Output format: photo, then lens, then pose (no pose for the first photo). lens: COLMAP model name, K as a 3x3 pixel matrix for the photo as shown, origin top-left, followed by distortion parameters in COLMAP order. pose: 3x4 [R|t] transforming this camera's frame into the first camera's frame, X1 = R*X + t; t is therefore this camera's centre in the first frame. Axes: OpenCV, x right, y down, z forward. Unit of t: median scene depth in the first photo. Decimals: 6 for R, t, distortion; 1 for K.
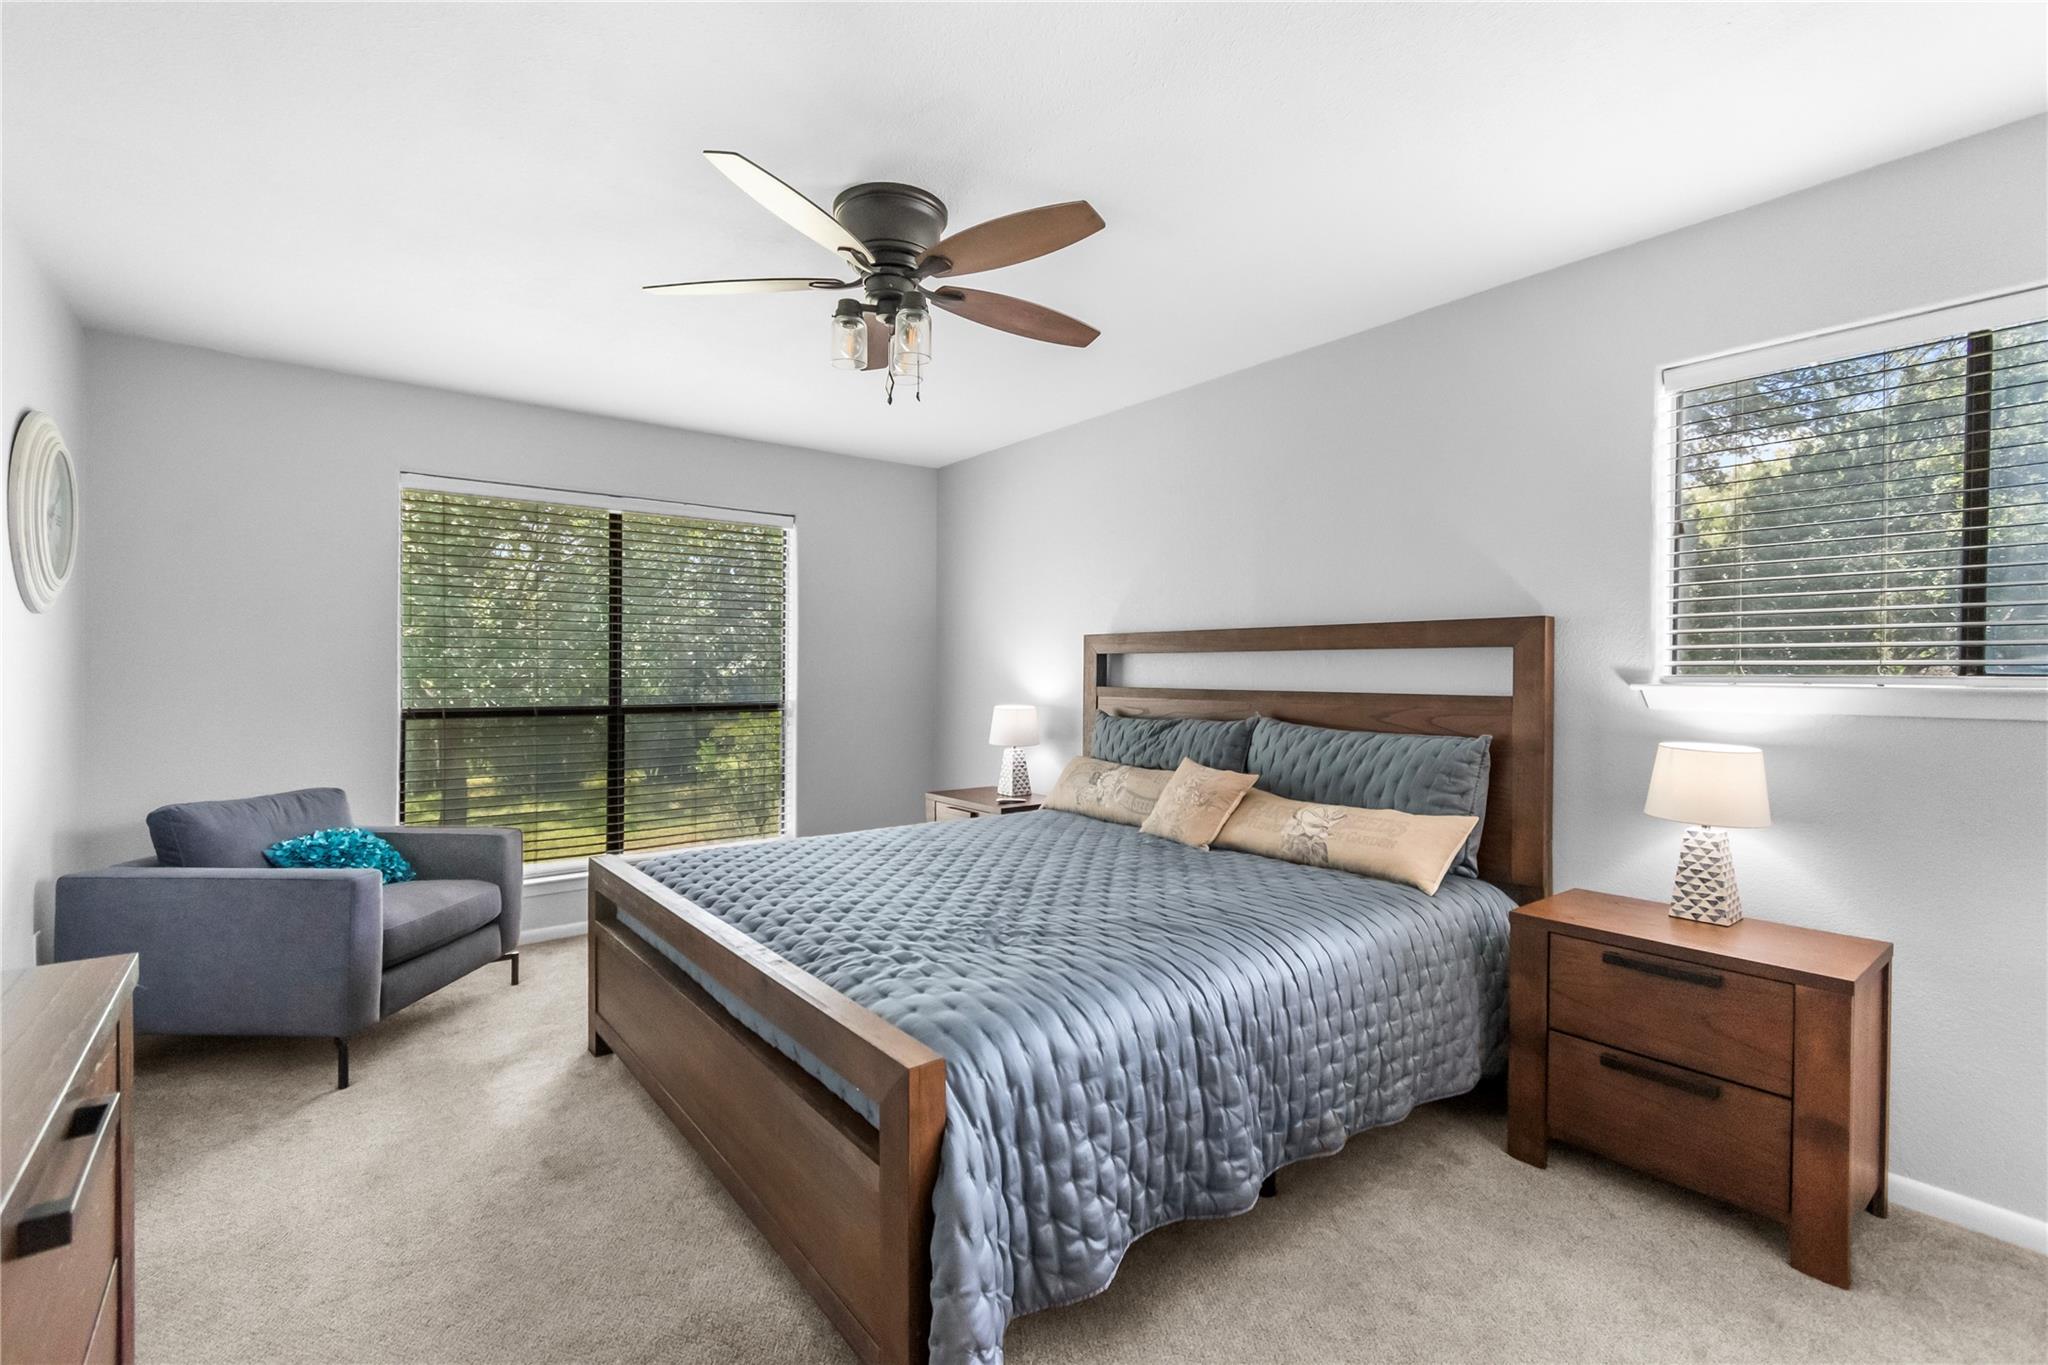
lens RADIAL K [[909.3, 0, 1022.9], [0, 909.3, 681.0], [0, 0, 1]] dist [0.004882, -0.002914]
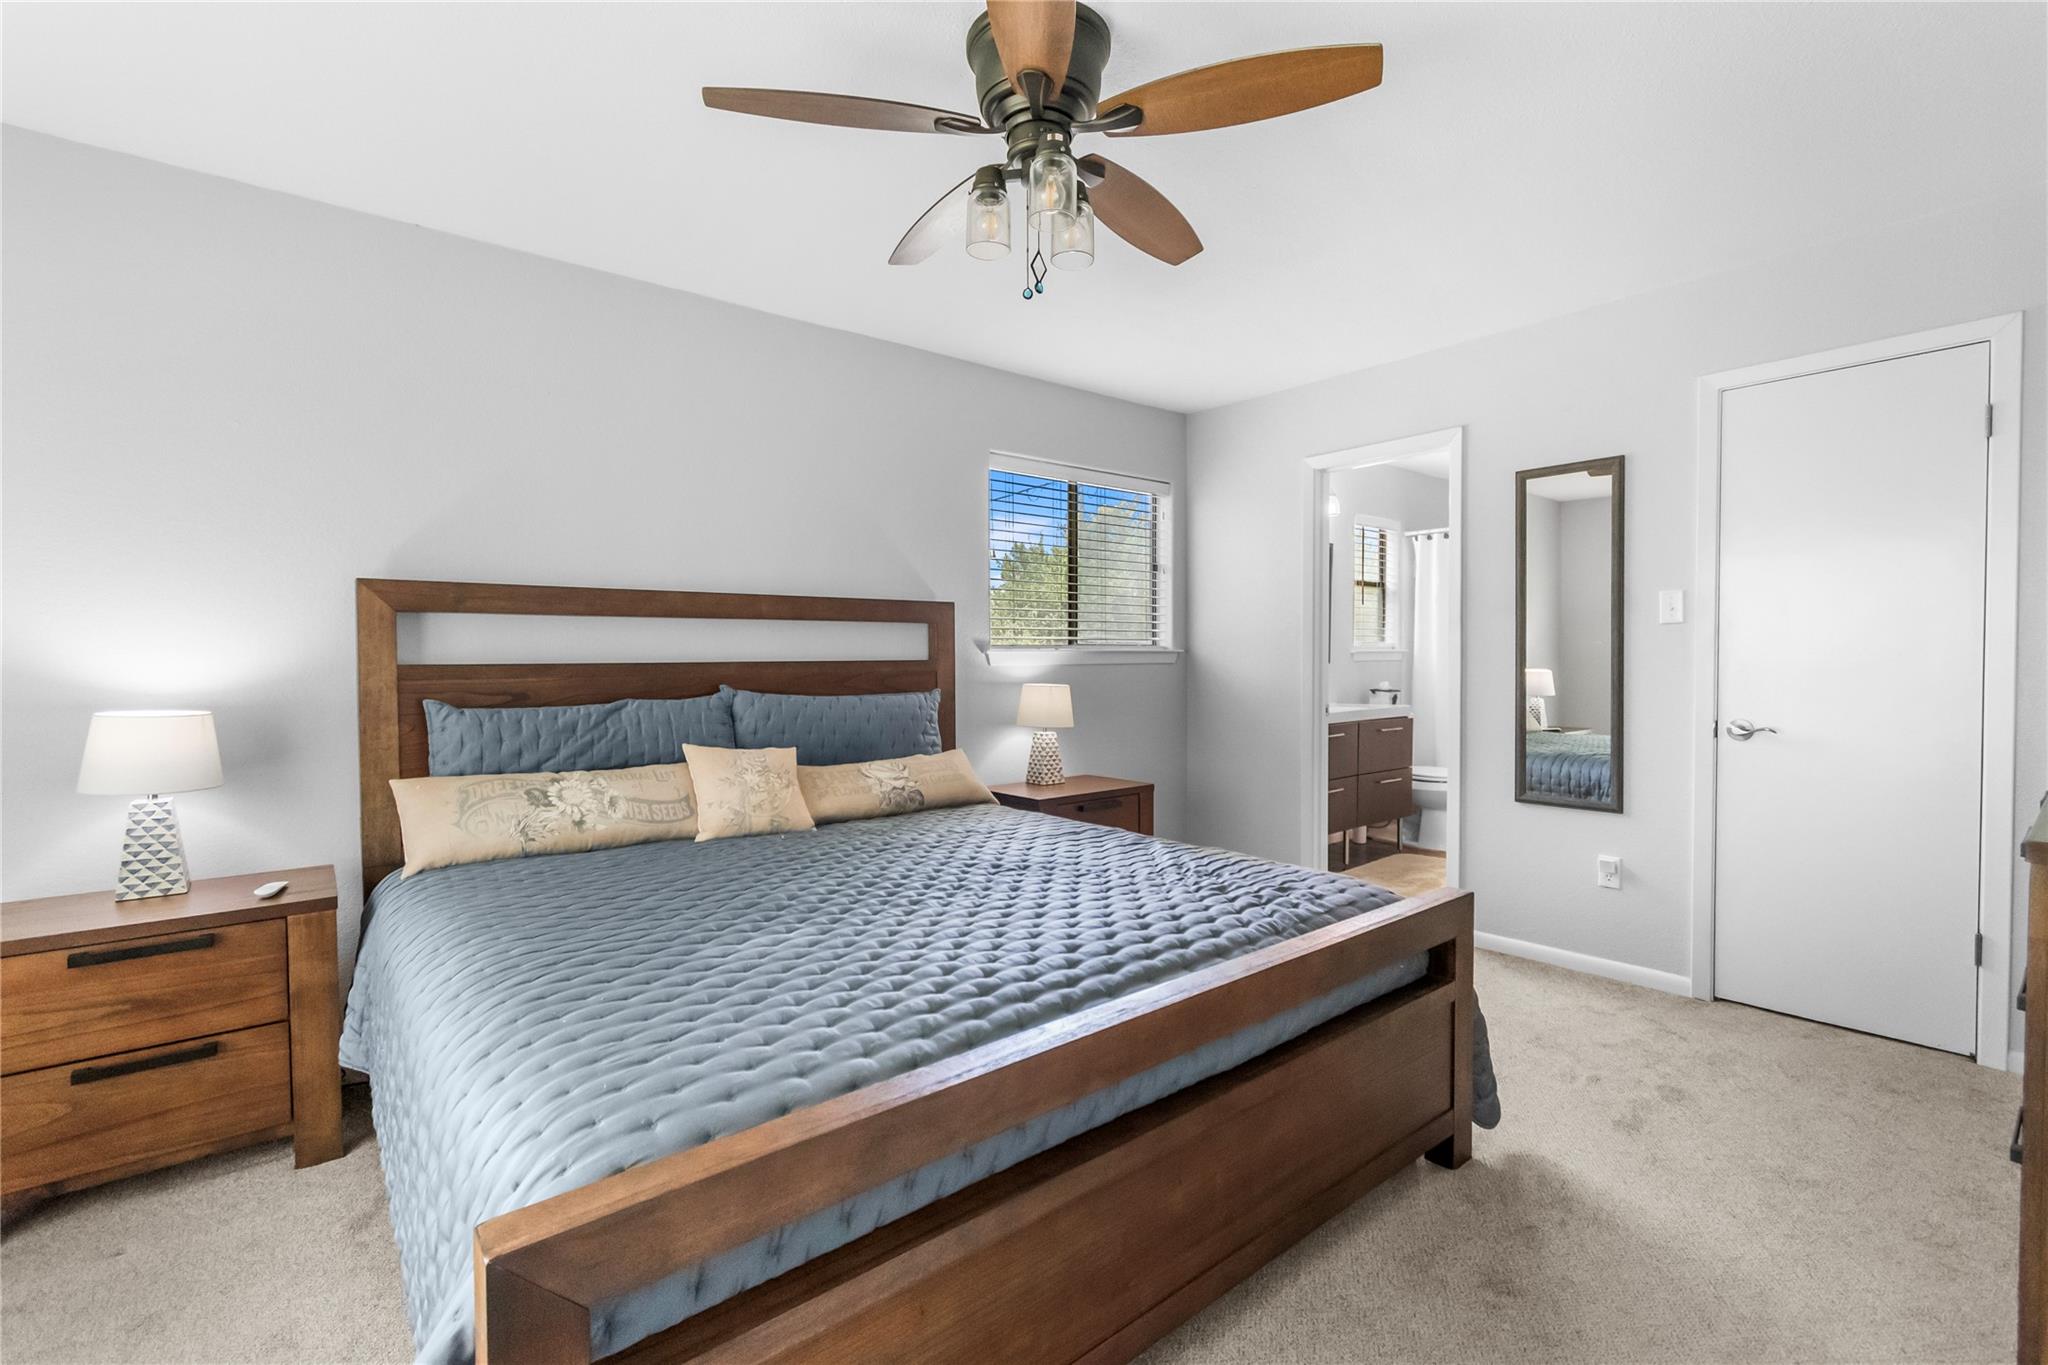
lens RADIAL K [[909.3, 0, 1019.6], [0, 909.3, 672.4], [0, 0, 1]] dist [0.004882, -0.002914]
pose [[-0.027324, -0.023092, 0.999360, -0.803183], [0.014535, 0.999618, 0.023496, 0.005142], [-0.999521, 0.015168, -0.026978, 0.887489]]
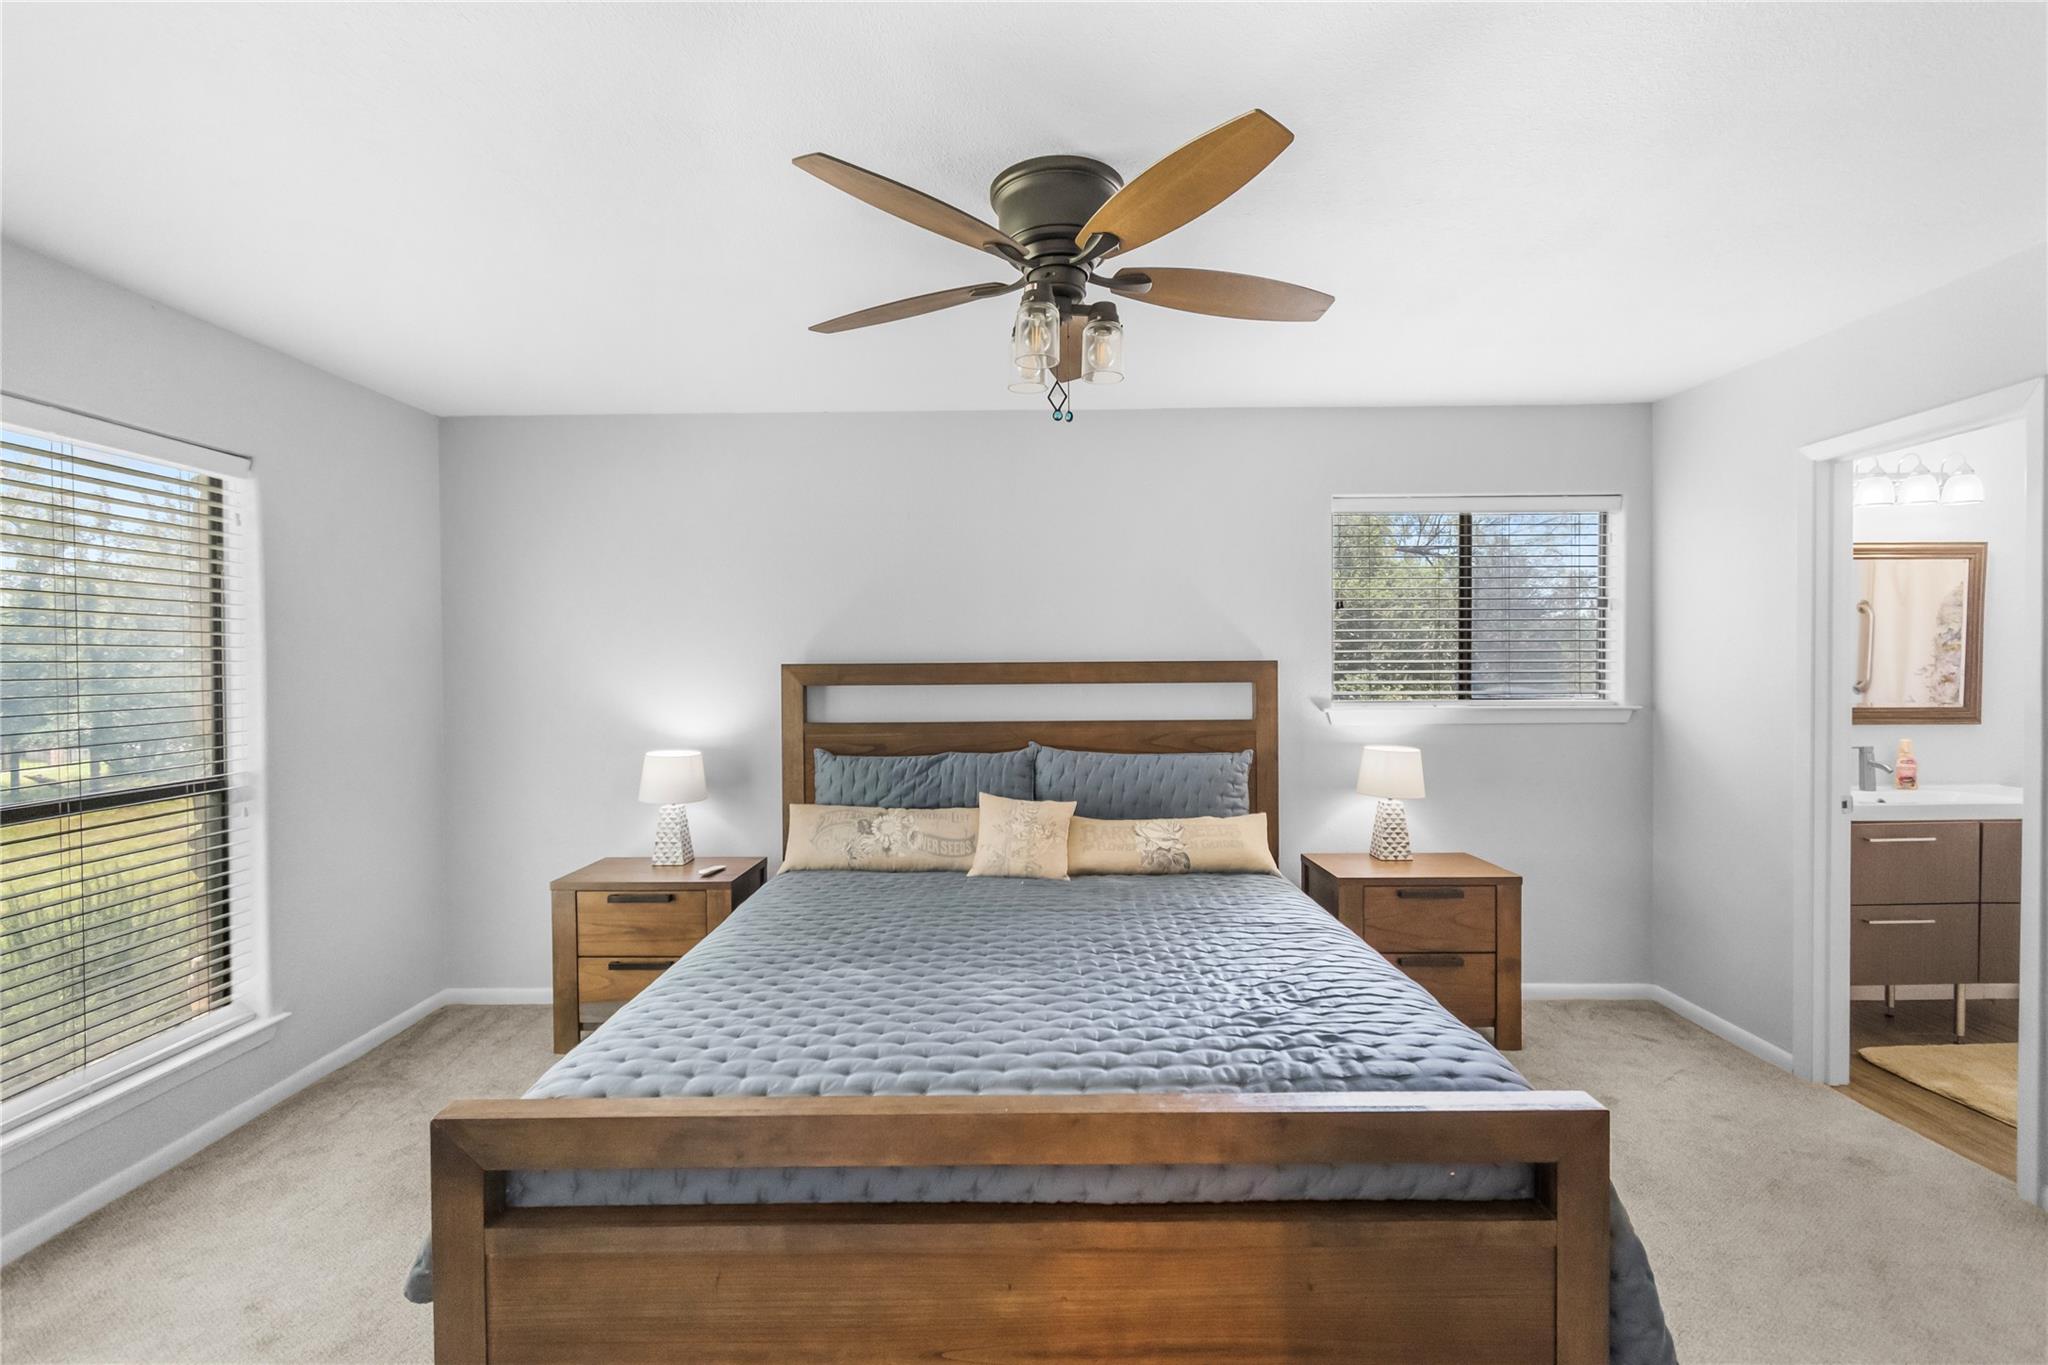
lens RADIAL K [[909.3, 0, 1022.3], [0, 909.3, 672.5], [0, 0, 1]] dist [0.004882, -0.002914]
pose [[0.615590, -0.014527, 0.787933, -0.713592], [0.017210, 0.999839, 0.004988, -0.064064], [-0.787879, 0.010490, 0.615741, 0.430668]]
